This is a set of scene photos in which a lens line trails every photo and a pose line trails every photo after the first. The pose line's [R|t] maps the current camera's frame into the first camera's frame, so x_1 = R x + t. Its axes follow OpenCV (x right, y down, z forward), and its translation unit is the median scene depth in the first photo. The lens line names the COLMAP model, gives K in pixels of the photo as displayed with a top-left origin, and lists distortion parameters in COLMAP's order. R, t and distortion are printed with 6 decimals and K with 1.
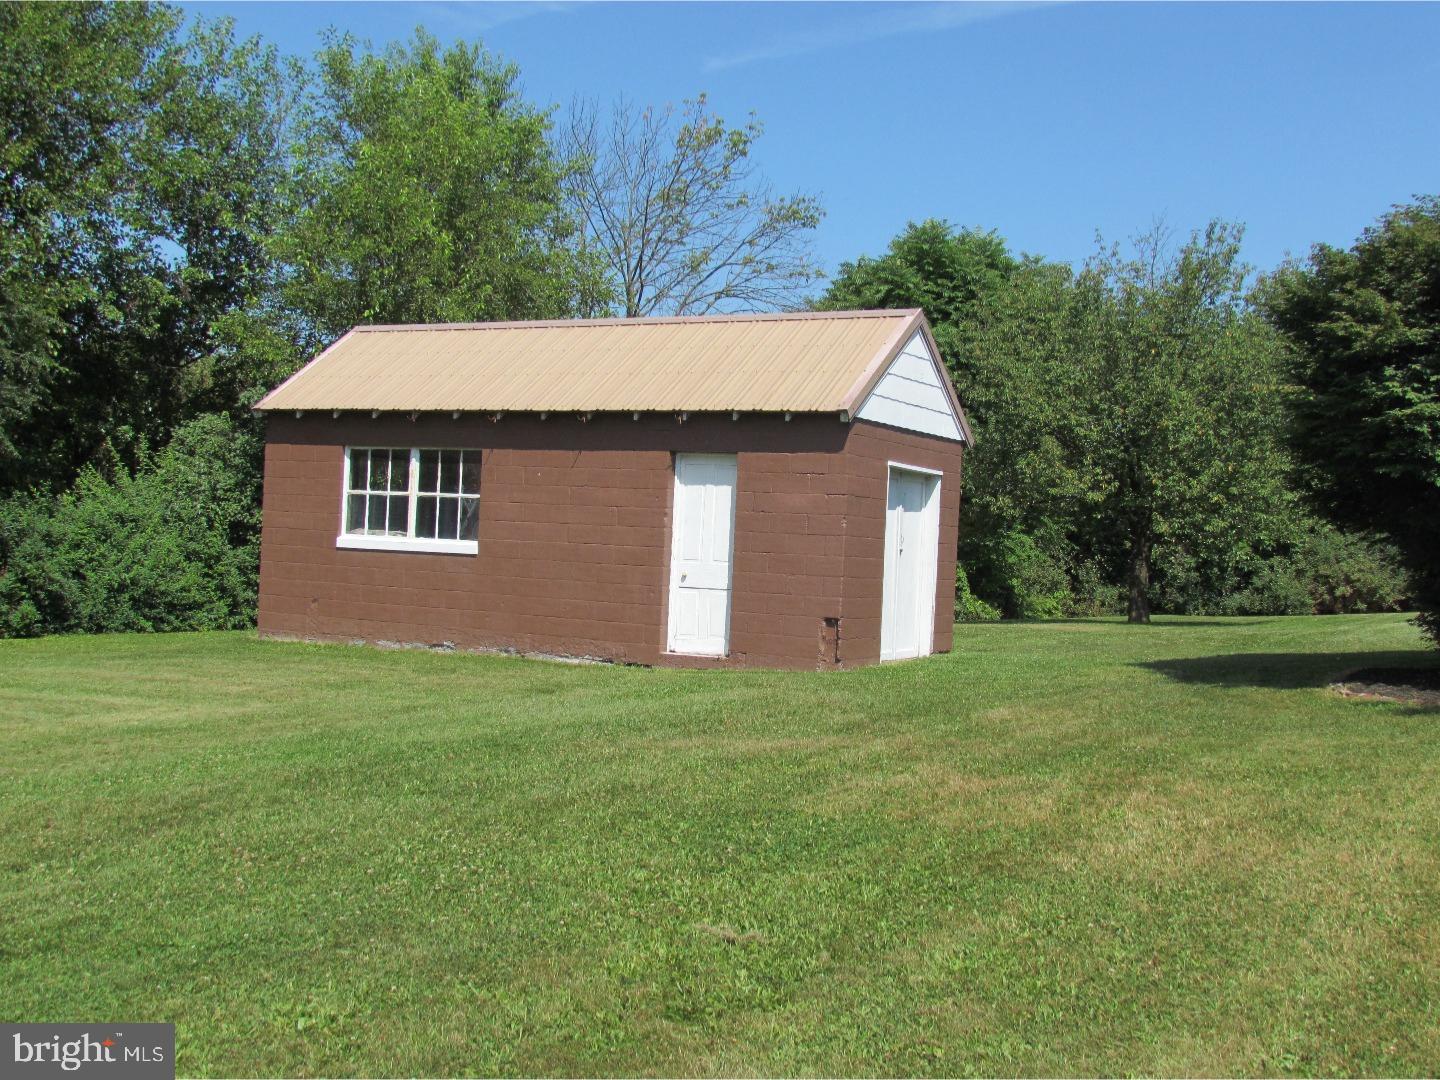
lens RADIAL K [[1802.8, 0, 720.0], [0, 1802.8, 540.0], [0, 0, 1]] dist [-0.220394, 1.246873]
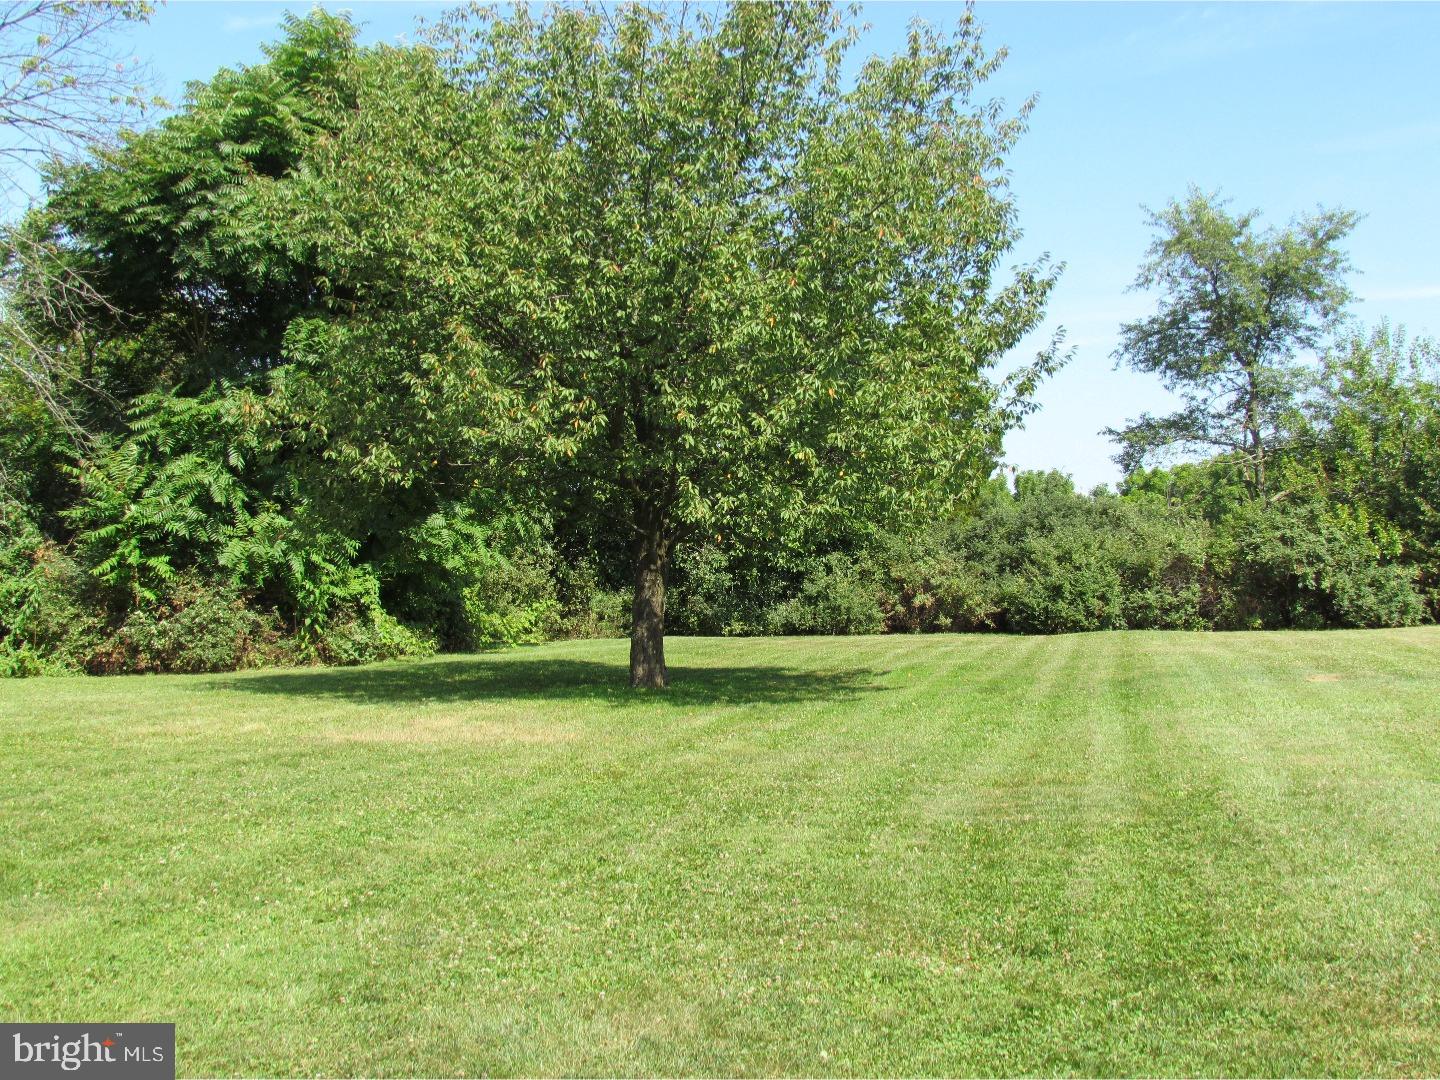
lens RADIAL K [[1802.8, 0, 720.0], [0, 1802.8, 540.0], [0, 0, 1]] dist [-0.220394, 1.246873]
pose [[0.964379, 0.003888, 0.264496, 0.074708], [-0.006376, 0.999943, 0.008546, -0.002191], [-0.264448, -0.009928, 0.964349, 0.316250]]
